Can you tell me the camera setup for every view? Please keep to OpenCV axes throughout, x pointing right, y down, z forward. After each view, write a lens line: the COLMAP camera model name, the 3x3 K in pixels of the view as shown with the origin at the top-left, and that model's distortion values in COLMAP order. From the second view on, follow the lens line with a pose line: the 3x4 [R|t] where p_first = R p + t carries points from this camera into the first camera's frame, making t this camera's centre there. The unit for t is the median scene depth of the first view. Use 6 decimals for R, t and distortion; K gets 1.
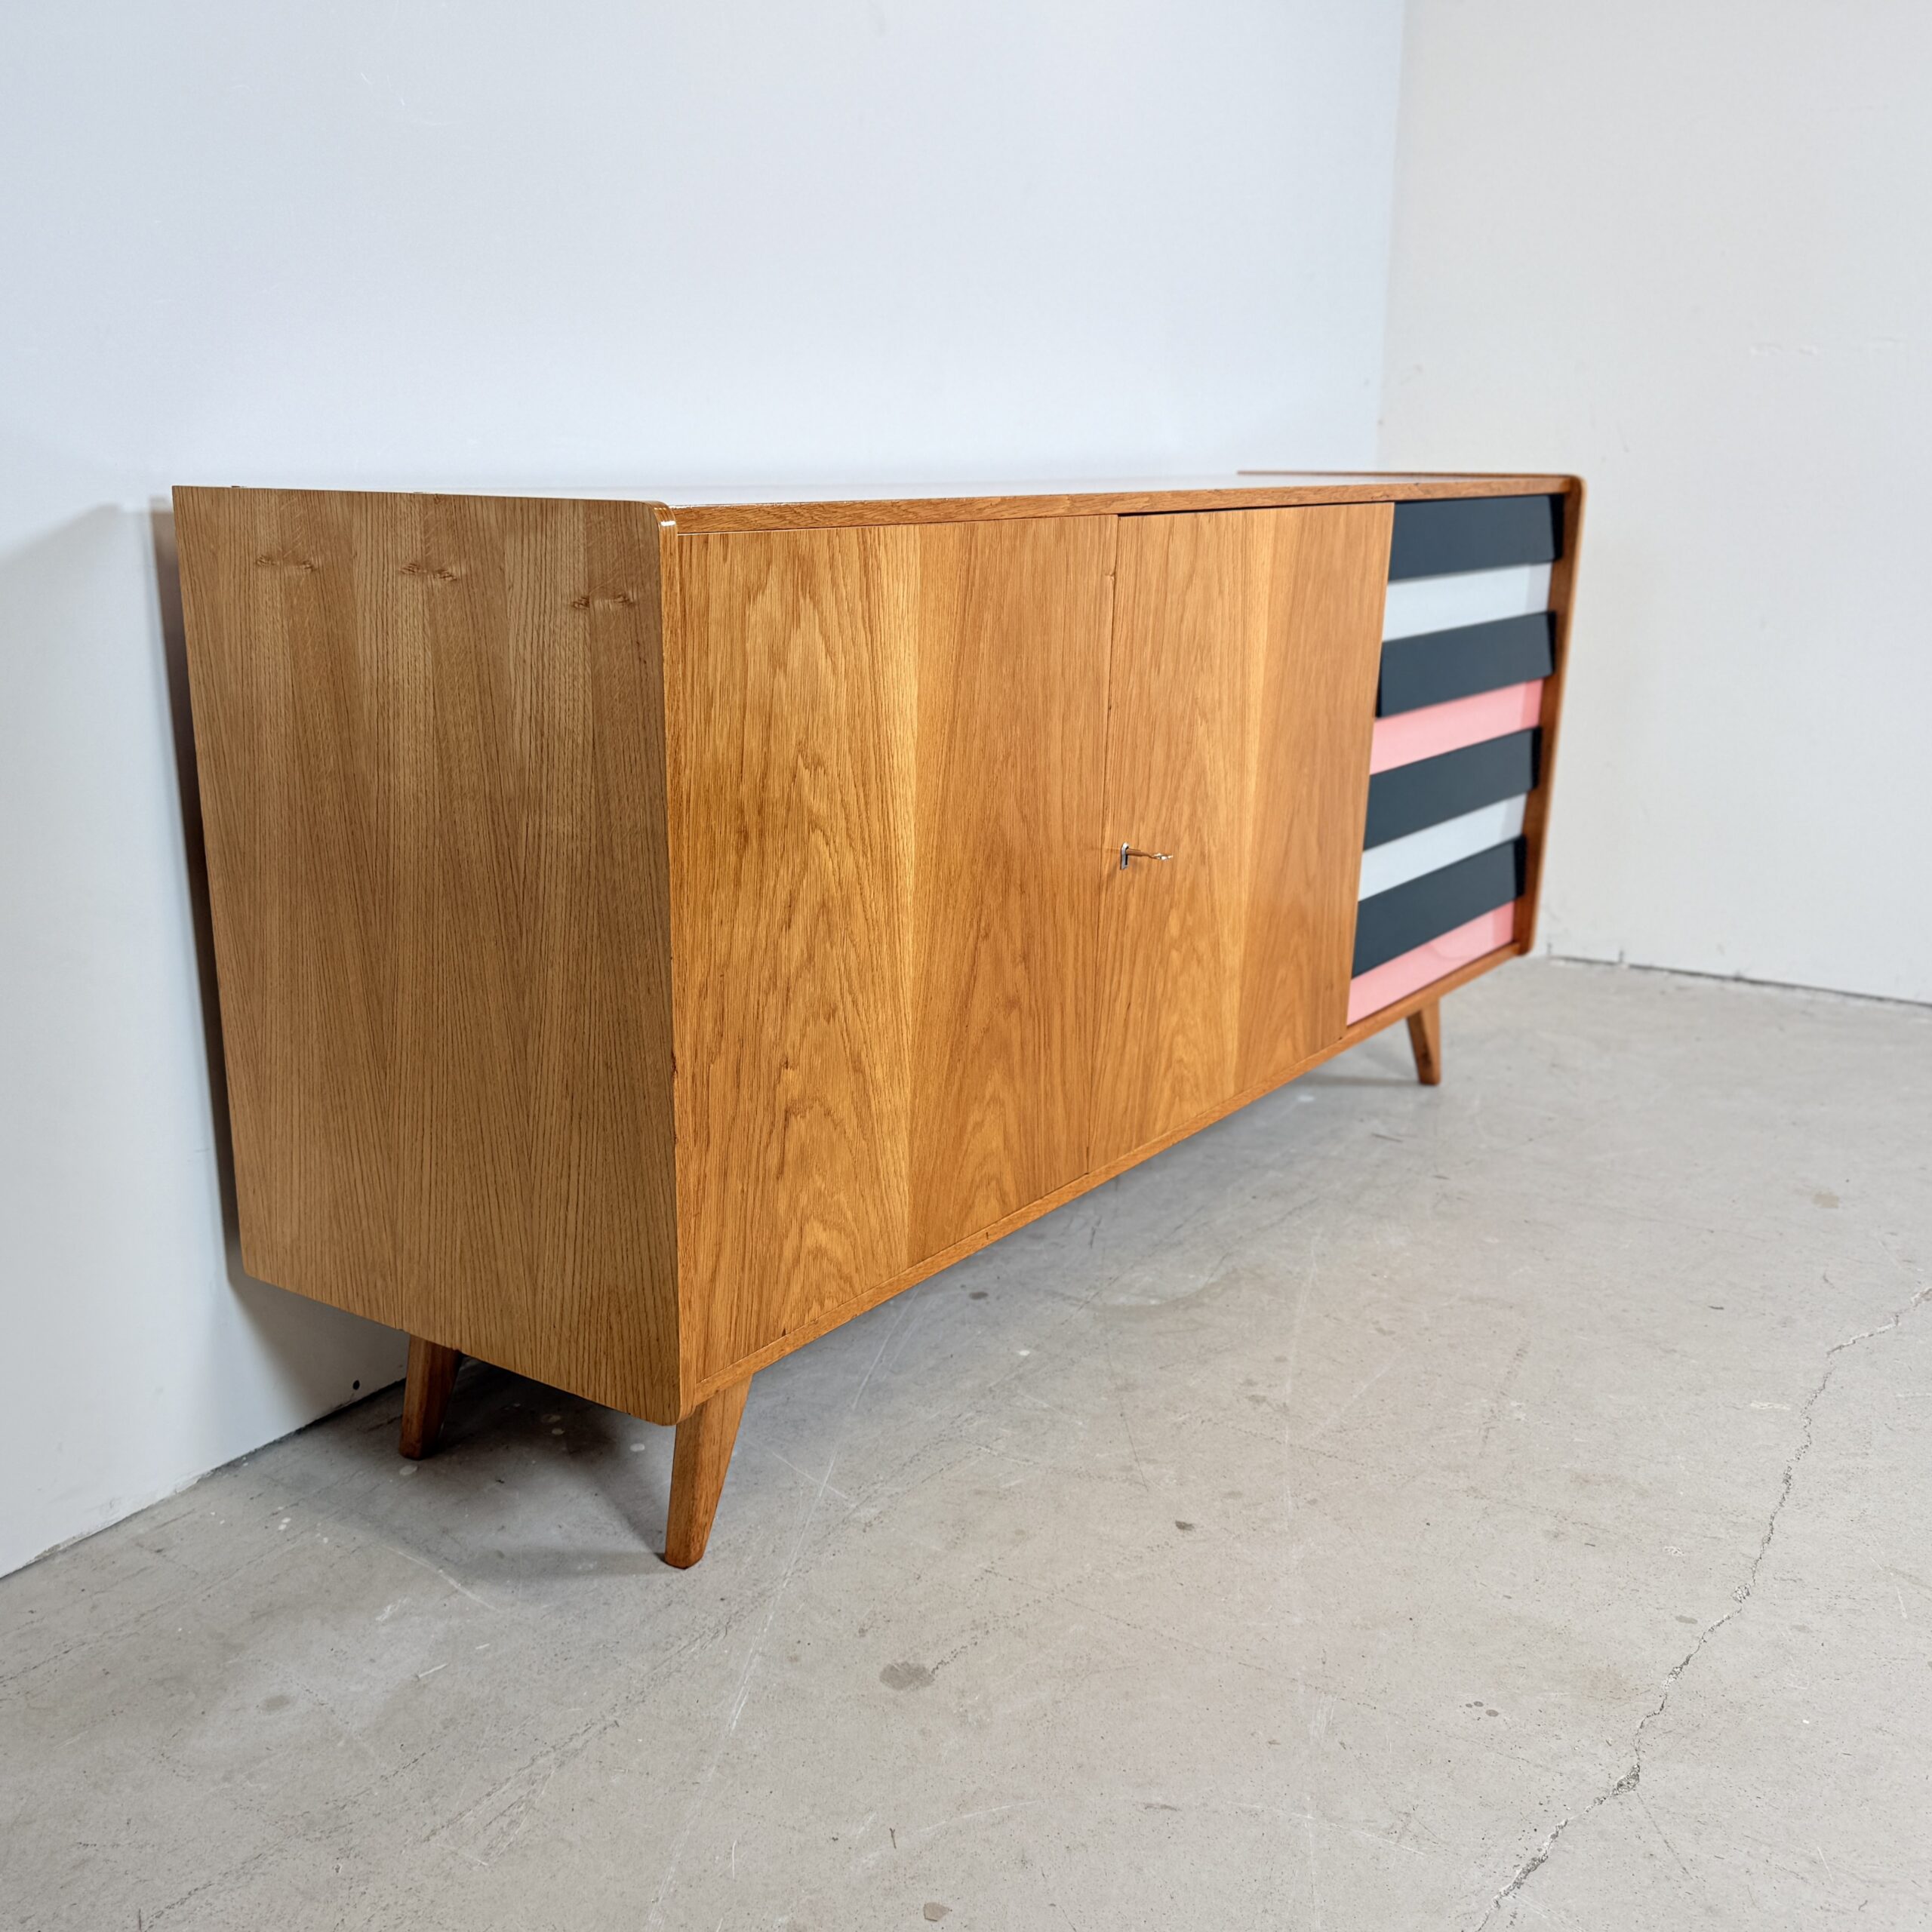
lens RADIAL K [[1985.3, 0, 823.7], [0, 1985.3, 1047.0], [0, 0, 1]] dist [0.166661, -0.372435]
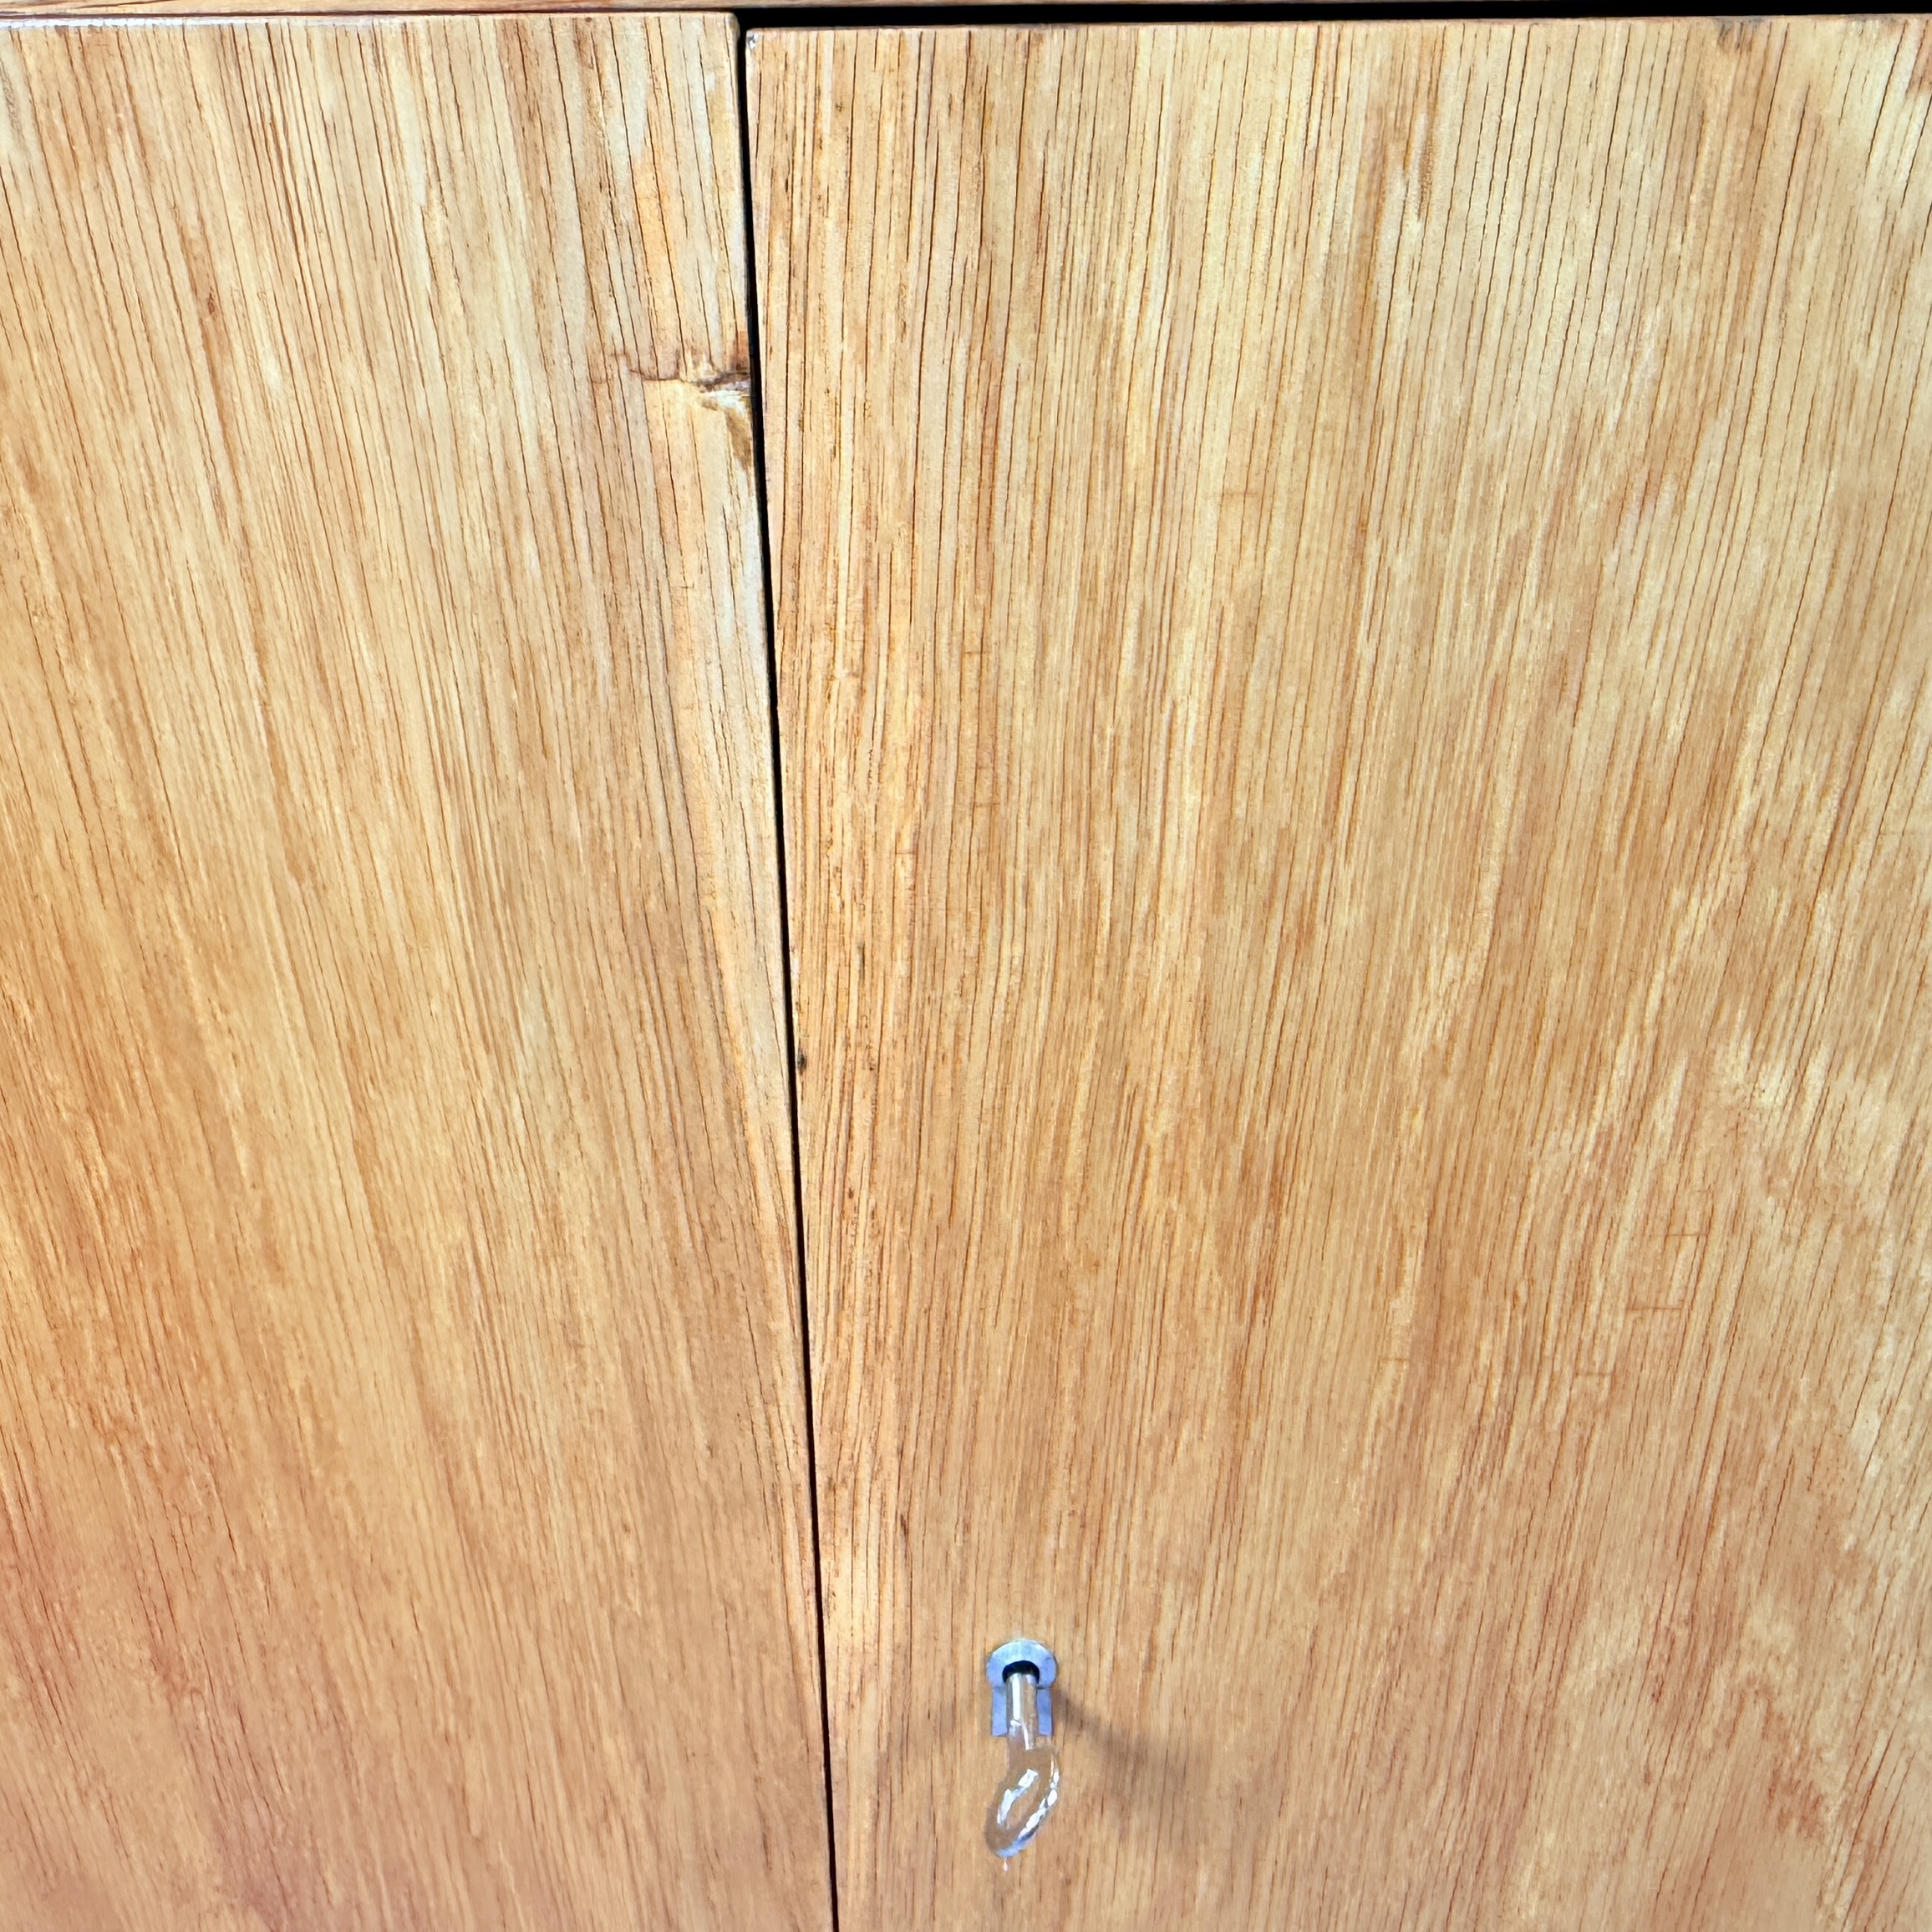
lens RADIAL K [[1680.7, 0, 990.6], [0, 1680.7, 966.3], [0, 0, 1]] dist [-0.000157, 0.000938]
pose [[0.583612, 0.279649, -0.762361, 0.299246], [-0.224573, 0.957797, 0.179421, -0.229120], [0.780361, 0.066493, 0.621783, 0.978392]]
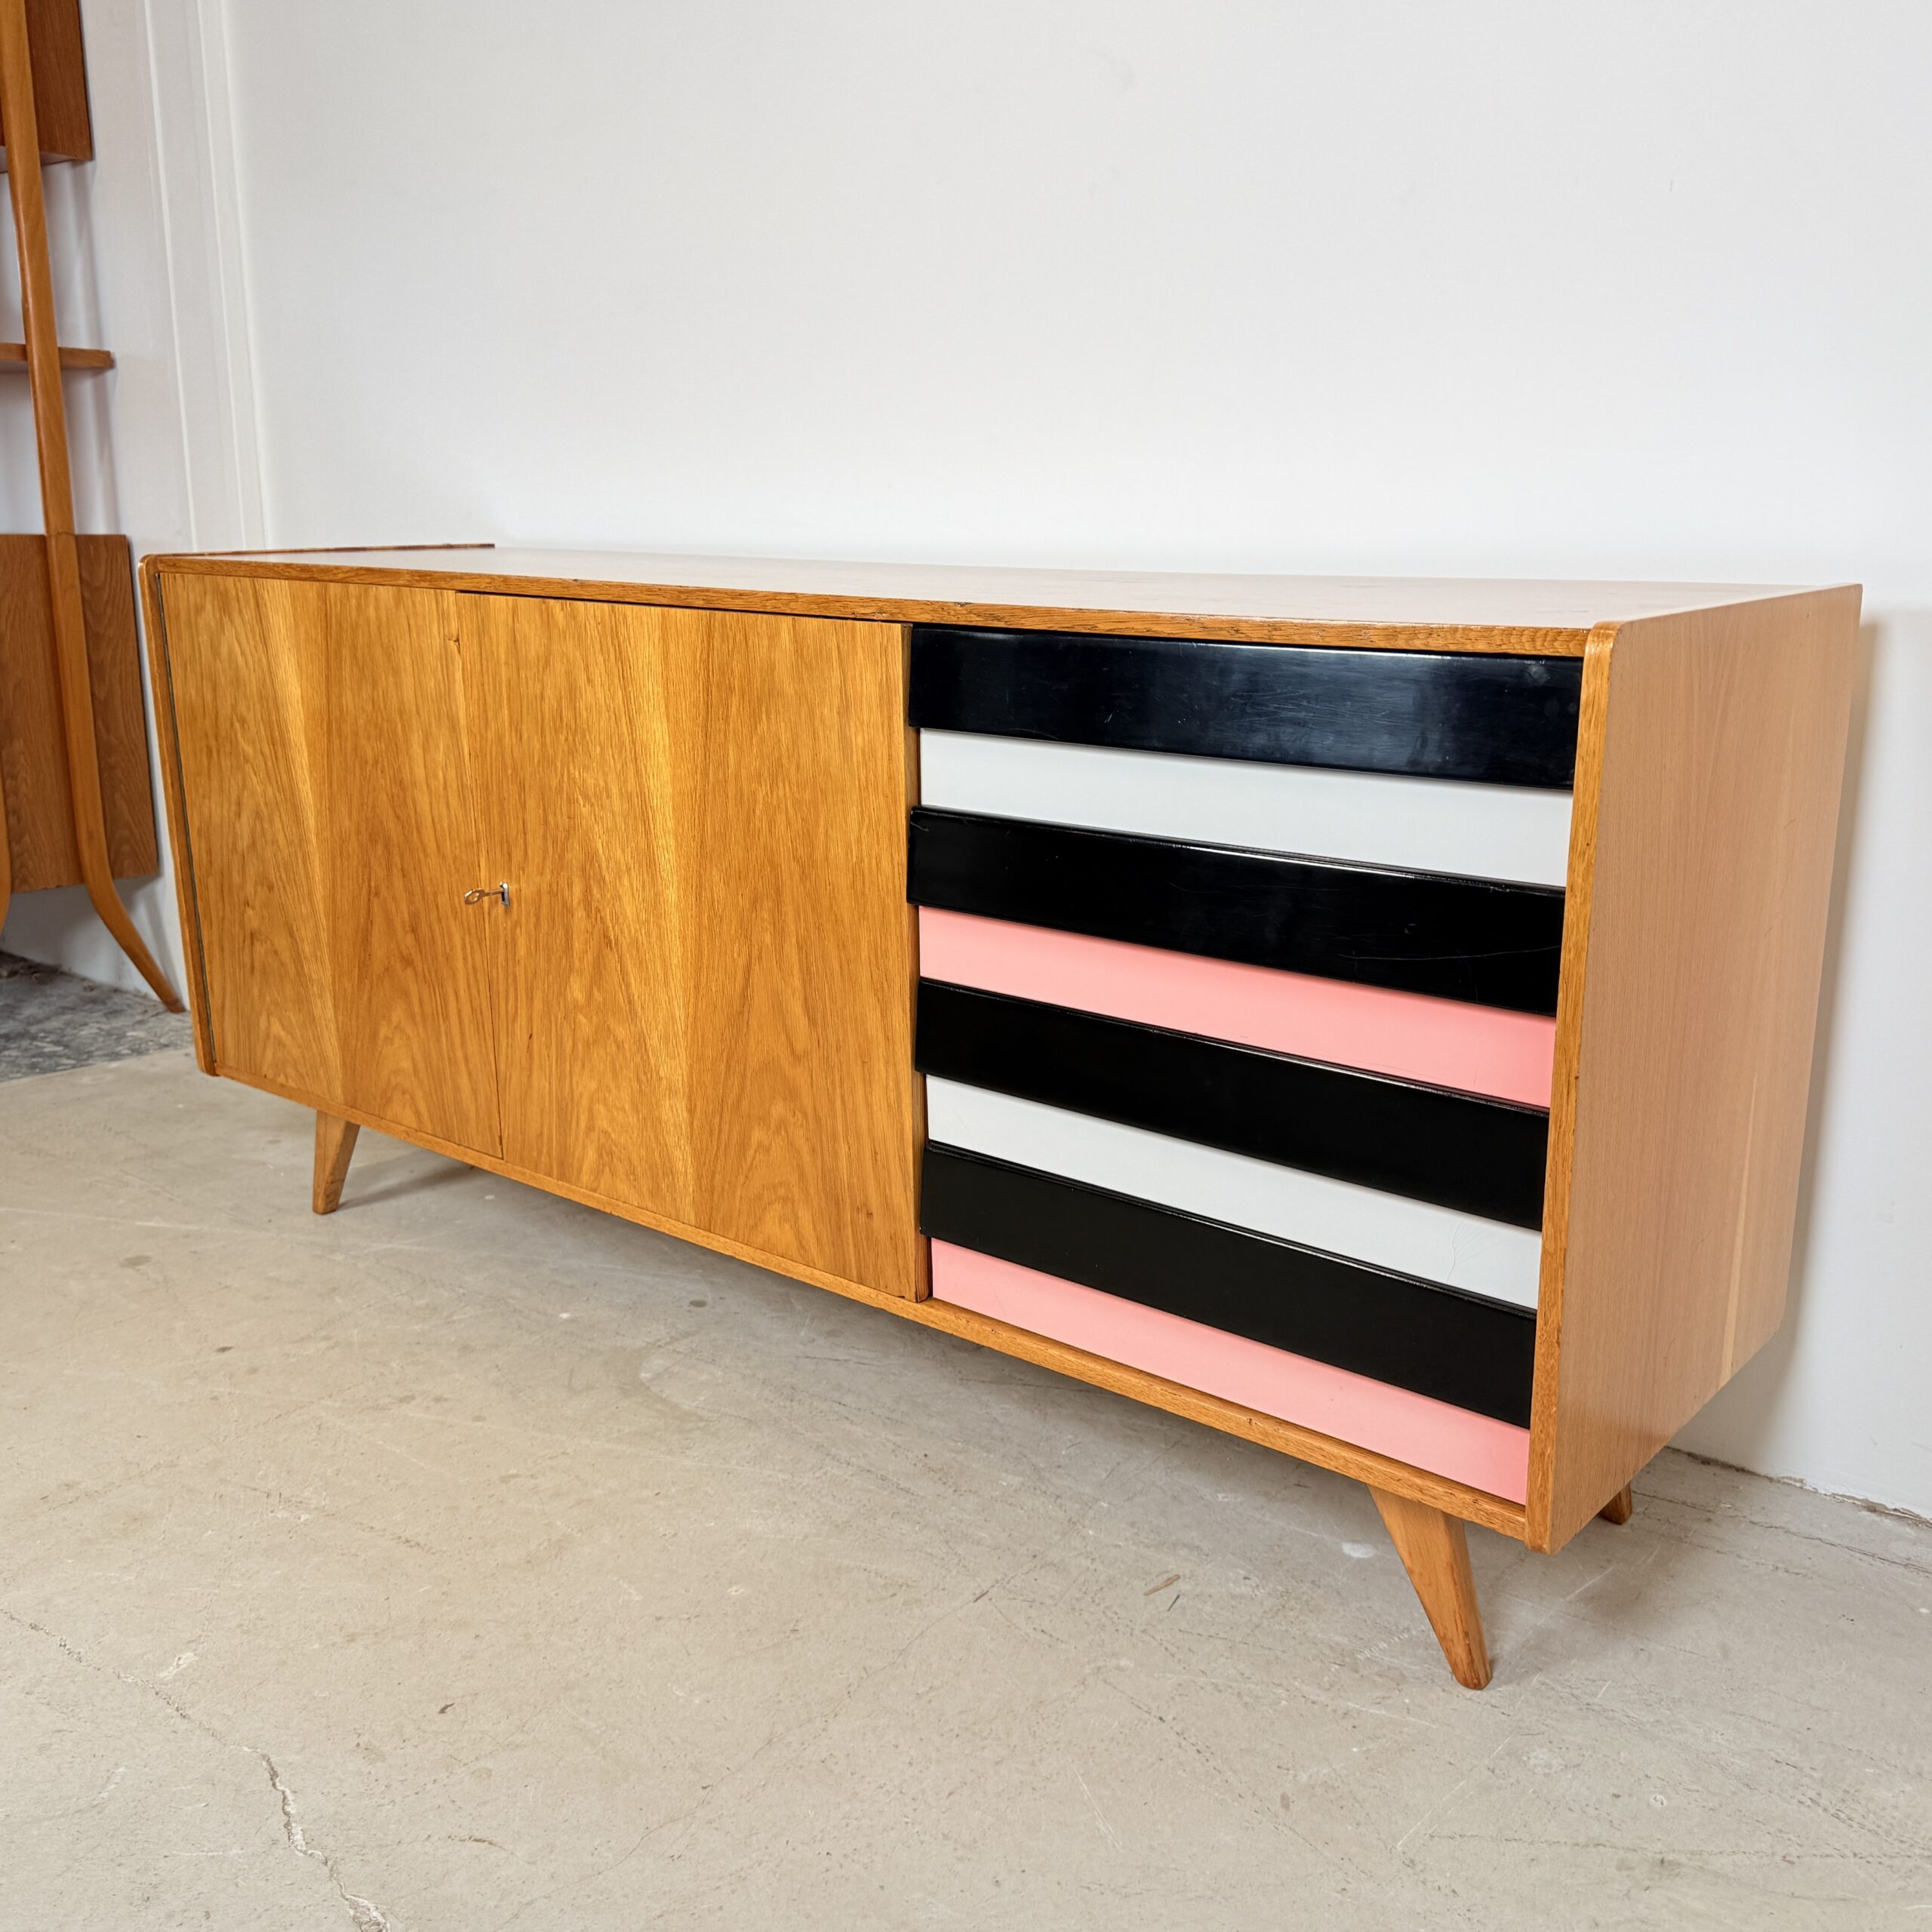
lens RADIAL K [[1885.2, 0, 1023.8], [0, 1885.2, 987.7], [0, 0, 1]] dist [0.226110, -0.552872]
pose [[-0.028767, 0.255508, -0.966379, 1.326302], [-0.280010, 0.926012, 0.253170, -0.445065], [0.959566, 0.277879, 0.044906, 1.389898]]
